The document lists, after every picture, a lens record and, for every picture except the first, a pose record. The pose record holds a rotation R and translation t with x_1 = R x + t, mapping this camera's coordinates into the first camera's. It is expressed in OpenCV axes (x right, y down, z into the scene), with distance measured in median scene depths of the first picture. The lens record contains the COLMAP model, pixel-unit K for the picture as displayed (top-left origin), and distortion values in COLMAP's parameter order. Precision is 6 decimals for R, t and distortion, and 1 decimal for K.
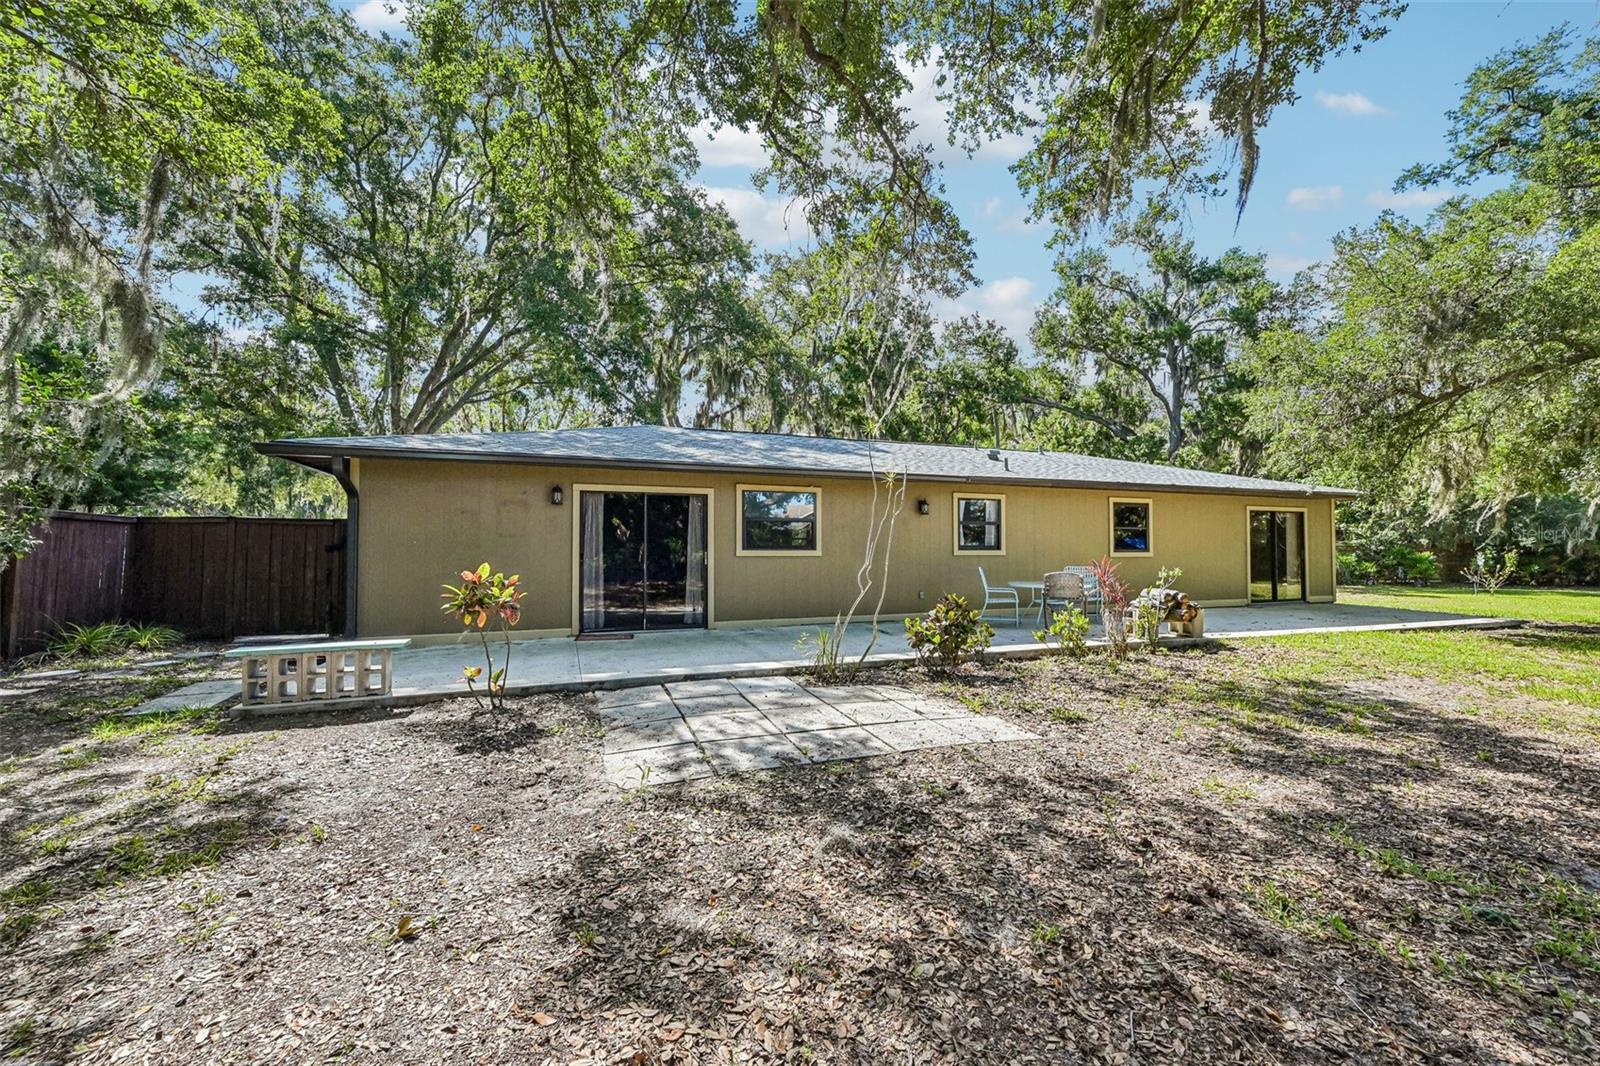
lens RADIAL K [[631.6, 0, 815.3], [0, 631.6, 535.7], [0, 0, 1]] dist [0.002337, 0.000191]
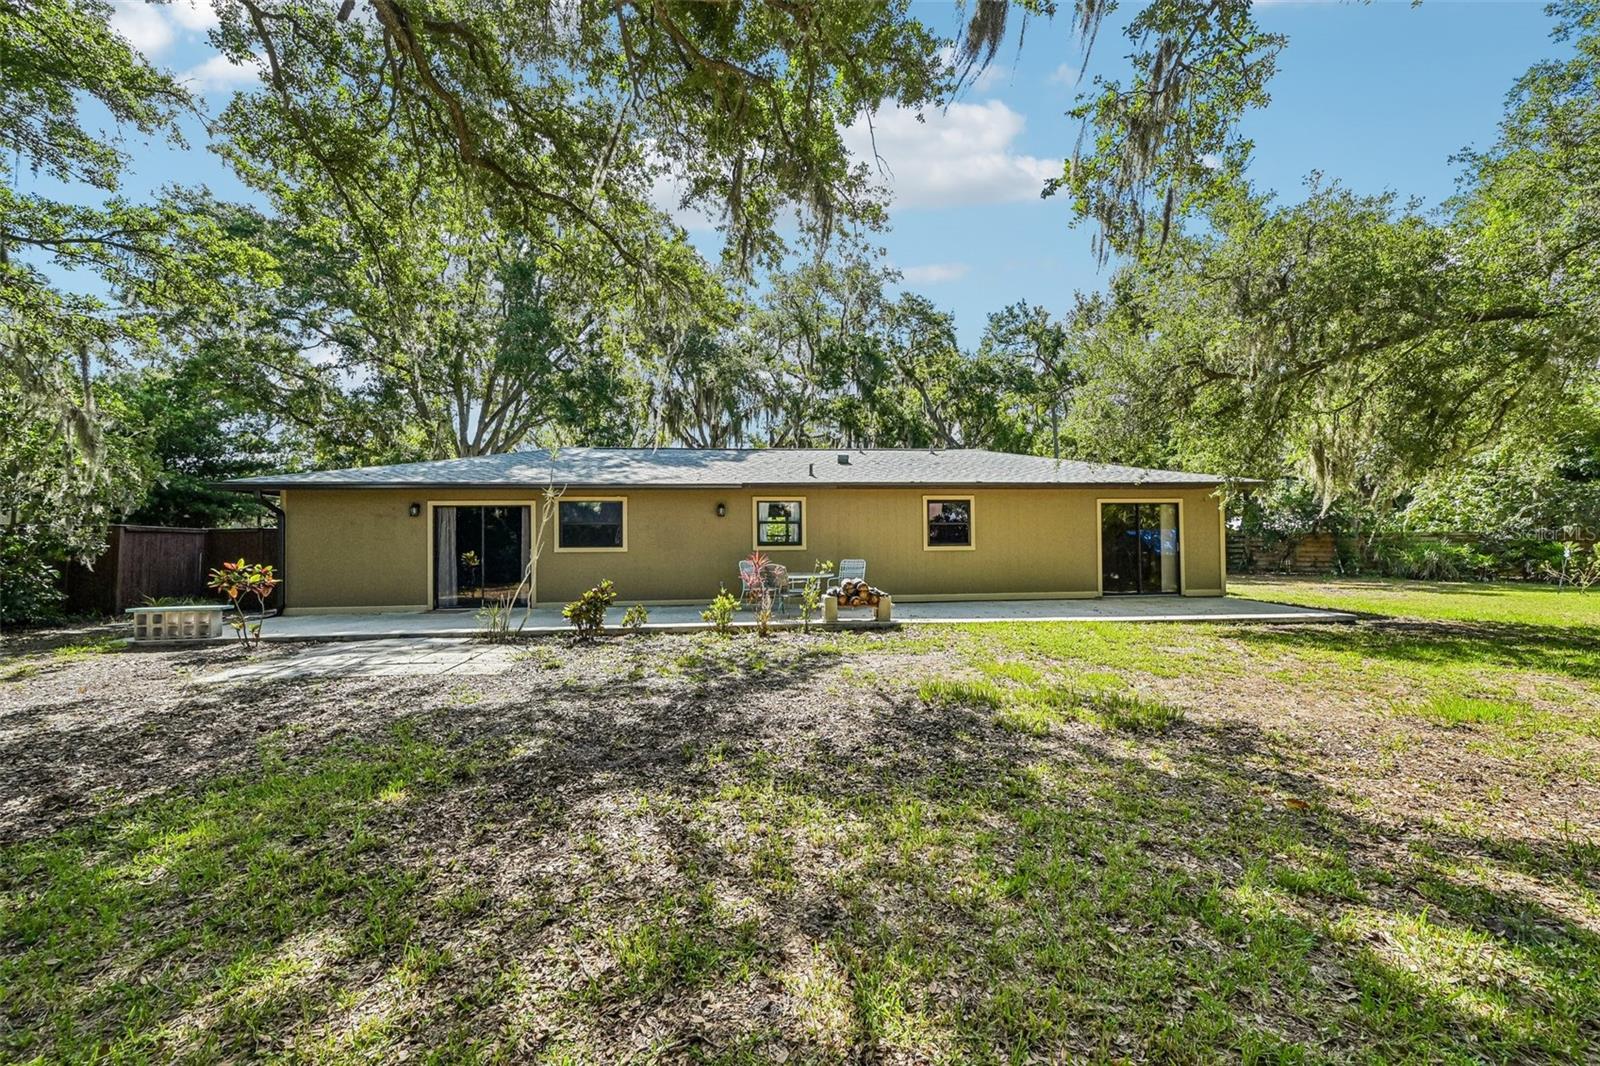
lens RADIAL K [[631.6, 0, 815.3], [0, 631.6, 535.7], [0, 0, 1]] dist [0.002337, 0.000191]
pose [[0.968571, -0.012530, -0.248421, 0.589819], [0.014841, 0.999862, 0.007432, -0.003487], [0.248294, -0.010886, 0.968624, -0.097405]]
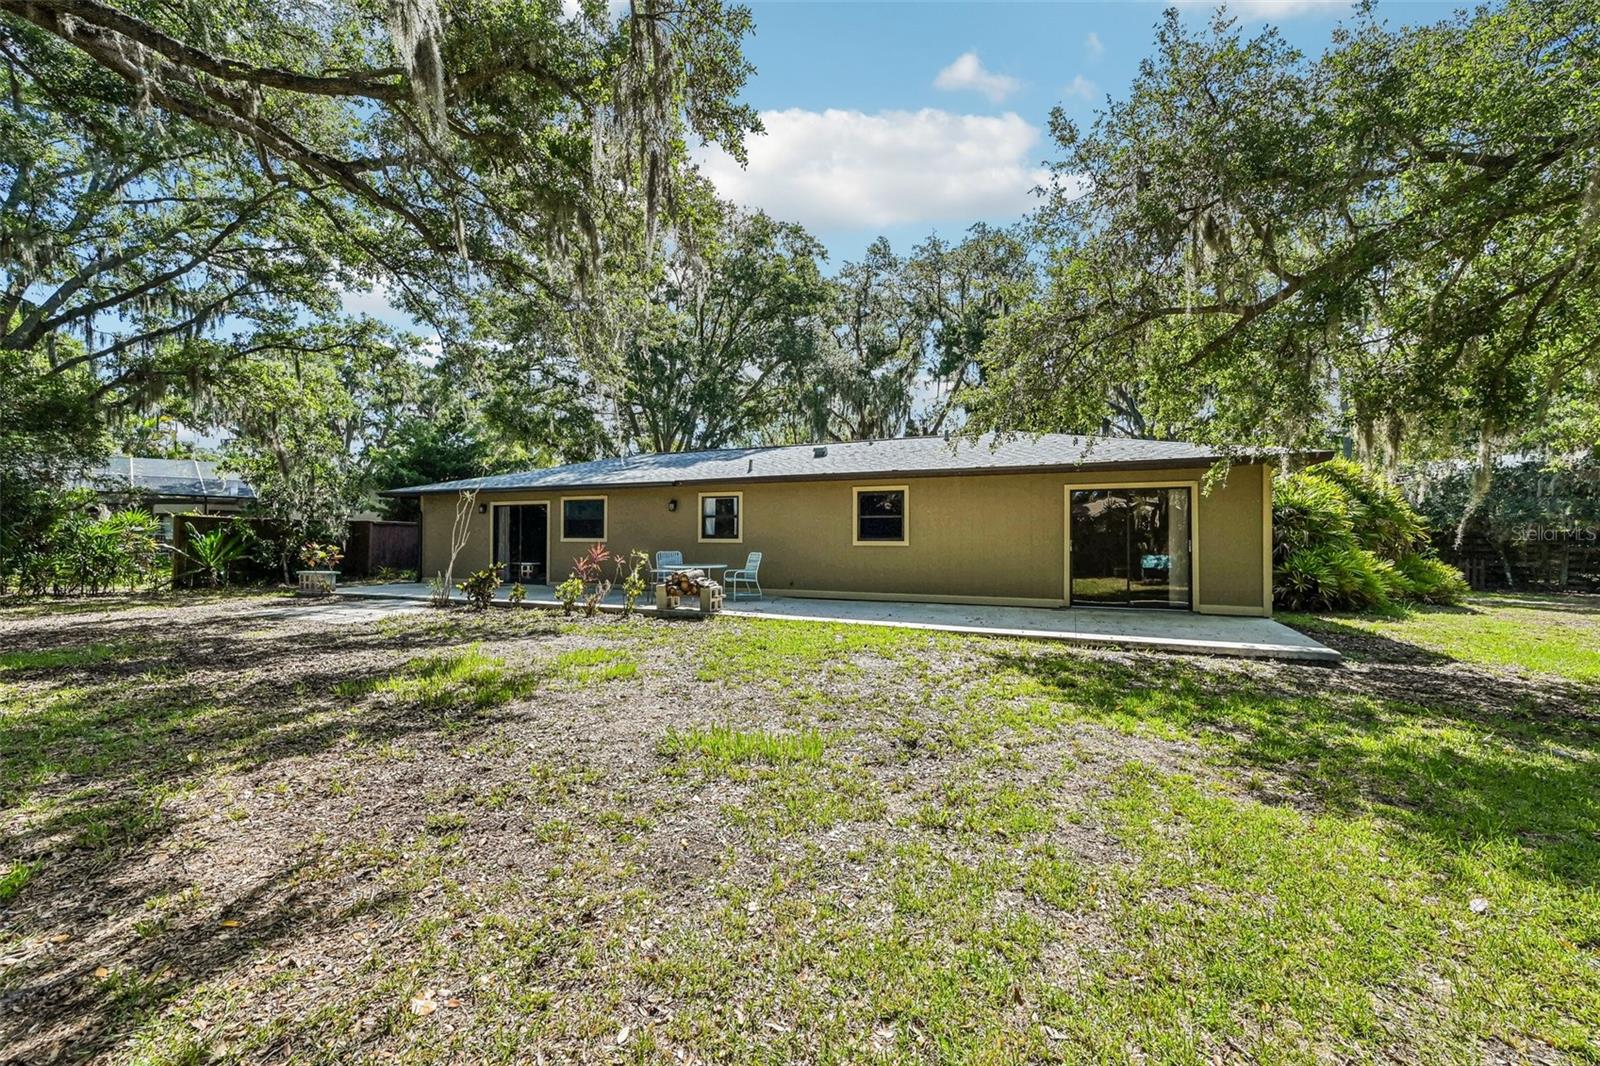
lens RADIAL K [[631.6, 0, 815.3], [0, 631.6, 535.7], [0, 0, 1]] dist [0.002337, 0.000191]
pose [[0.729609, -0.002912, -0.683858, 1.188851], [0.009647, 0.999935, 0.006034, 0.011432], [0.683796, -0.010999, 0.729590, 0.227067]]
